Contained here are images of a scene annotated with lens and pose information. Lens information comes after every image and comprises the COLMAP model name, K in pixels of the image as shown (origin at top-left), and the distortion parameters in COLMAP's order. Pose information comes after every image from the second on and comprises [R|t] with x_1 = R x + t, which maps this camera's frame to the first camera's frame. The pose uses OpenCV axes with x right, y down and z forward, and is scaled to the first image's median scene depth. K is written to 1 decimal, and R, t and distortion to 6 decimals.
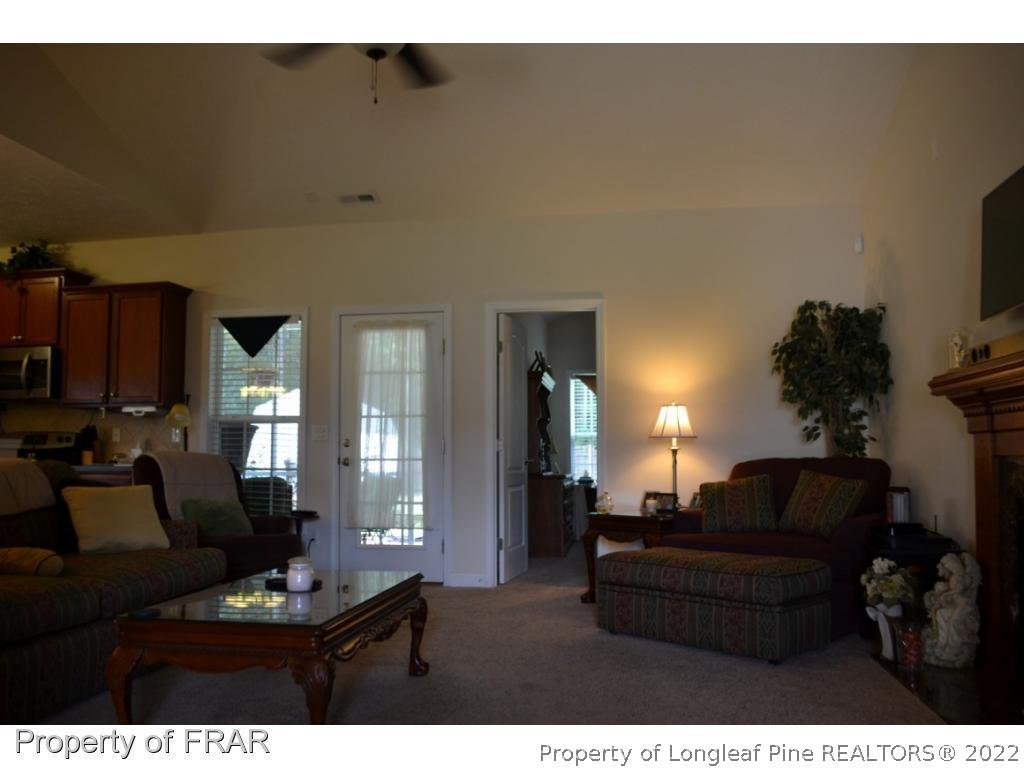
lens RADIAL K [[814.3, 0, 517.6], [0, 814.3, 385.4], [0, 0, 1]] dist [-0.087138, 0.015971]
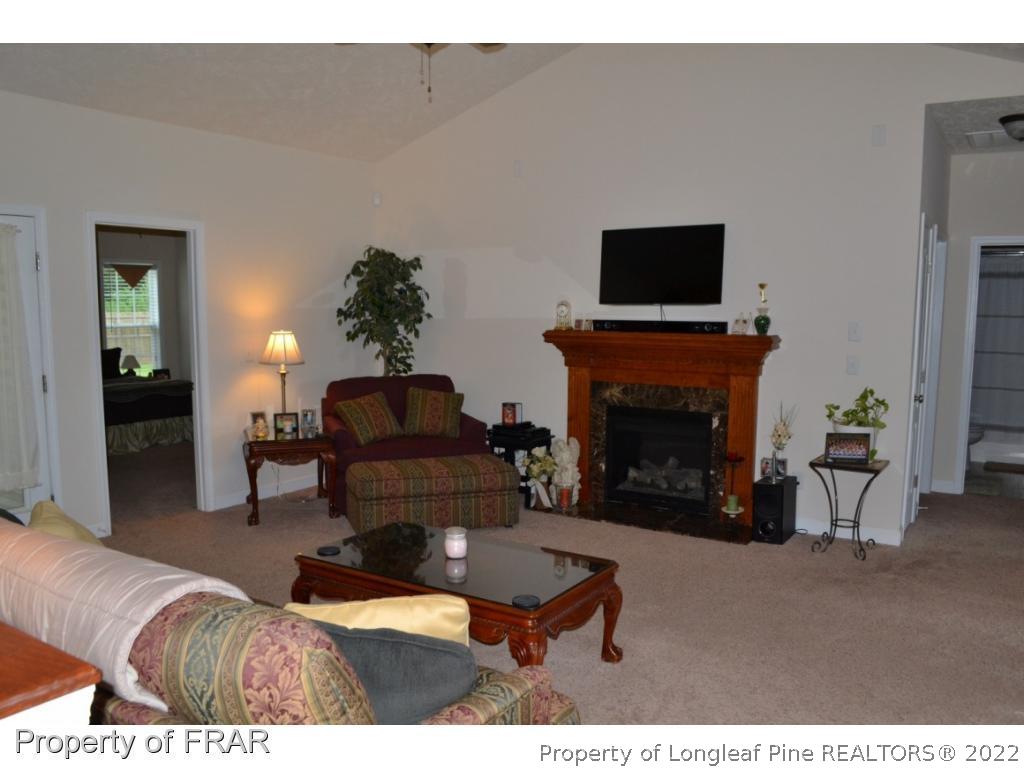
lens RADIAL K [[814.3, 0, 512.3], [0, 814.3, 389.7], [0, 0, 1]] dist [-0.087138, 0.015971]
pose [[0.408572, -0.093239, 0.907951, -0.925995], [-0.082305, 0.986952, 0.138388, -0.105497], [-0.909008, -0.131270, 0.395567, 0.374938]]
